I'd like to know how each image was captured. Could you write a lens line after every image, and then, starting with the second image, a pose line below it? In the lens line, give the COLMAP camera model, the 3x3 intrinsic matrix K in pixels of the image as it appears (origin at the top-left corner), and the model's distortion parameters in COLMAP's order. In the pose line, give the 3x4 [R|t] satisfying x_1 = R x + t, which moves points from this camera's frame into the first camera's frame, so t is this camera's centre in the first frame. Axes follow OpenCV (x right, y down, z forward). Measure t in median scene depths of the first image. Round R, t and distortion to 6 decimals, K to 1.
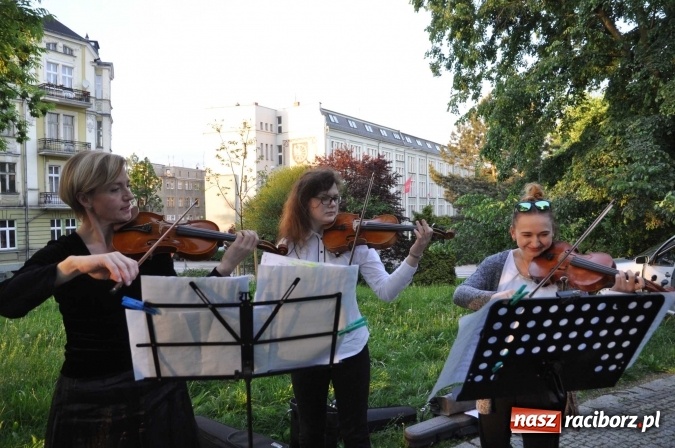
lens RADIAL K [[470.8, 0, 339.3], [0, 470.8, 221.5], [0, 0, 1]] dist [-0.109350, 0.078724]
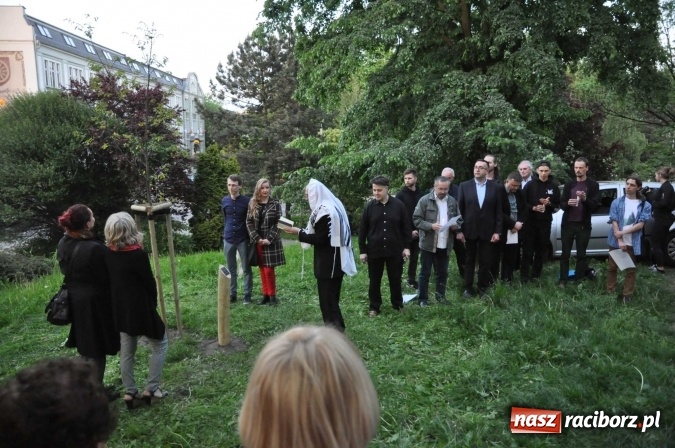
lens RADIAL K [[470.8, 0, 339.3], [0, 470.8, 221.5], [0, 0, 1]] dist [-0.109350, 0.078724]
pose [[0.827767, -0.076291, 0.555861, -0.151523], [-0.001462, 0.990416, 0.138109, -0.015384], [-0.561070, -0.115135, 0.819722, 0.136175]]
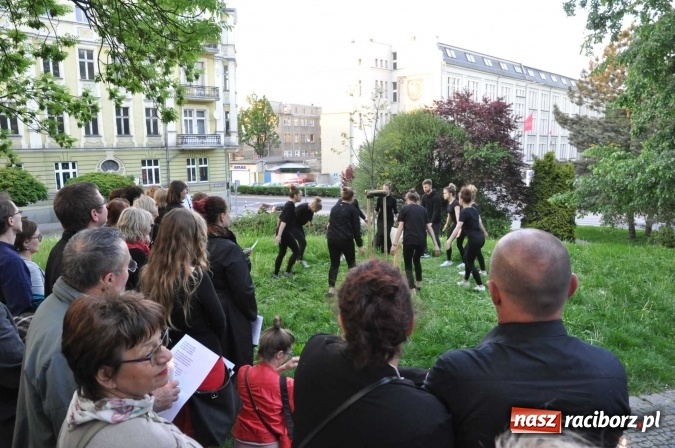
lens RADIAL K [[470.8, 0, 339.3], [0, 470.8, 221.5], [0, 0, 1]] dist [-0.109350, 0.078724]
pose [[0.972861, 0.043982, -0.227171, -0.012738], [-0.011912, 0.989987, 0.140655, -0.024708], [0.231083, -0.134132, 0.963644, -0.035633]]
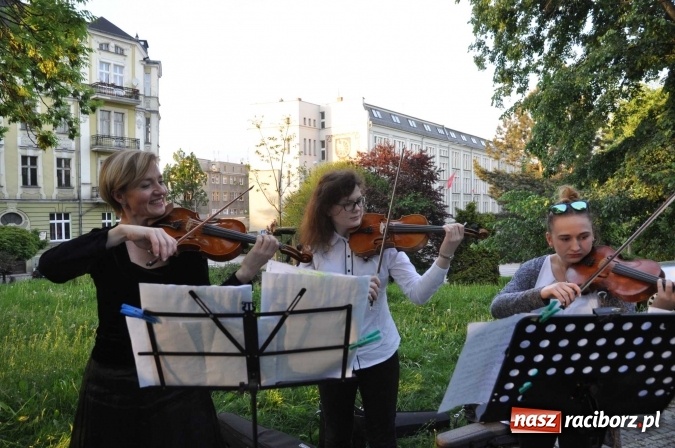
lens RADIAL K [[470.8, 0, 339.3], [0, 470.8, 221.5], [0, 0, 1]] dist [-0.109350, 0.078724]
pose [[0.995828, 0.011024, -0.090584, 0.003692], [-0.010105, 0.999893, 0.010599, -0.001333], [0.090691, -0.009639, 0.995832, 0.004380]]
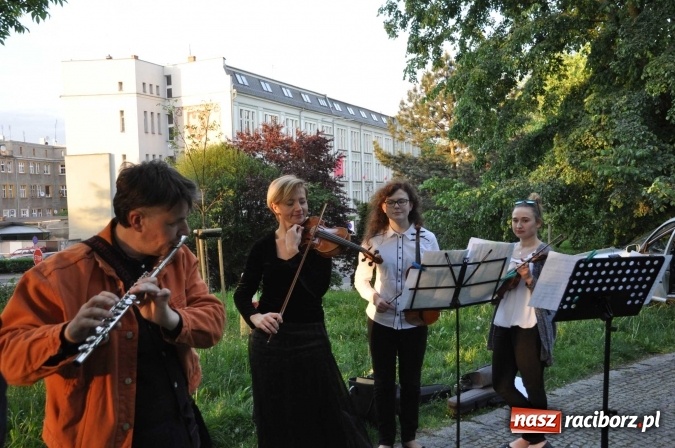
lens RADIAL K [[624.8, 0, 345.9], [0, 624.8, 221.3], [0, 0, 1]] dist [-0.066395, 0.224458]
pose [[0.985618, -0.021745, 0.167582, -0.060470], [0.019581, 0.999702, 0.014554, -0.002068], [-0.167848, -0.011064, 0.985751, -0.078250]]
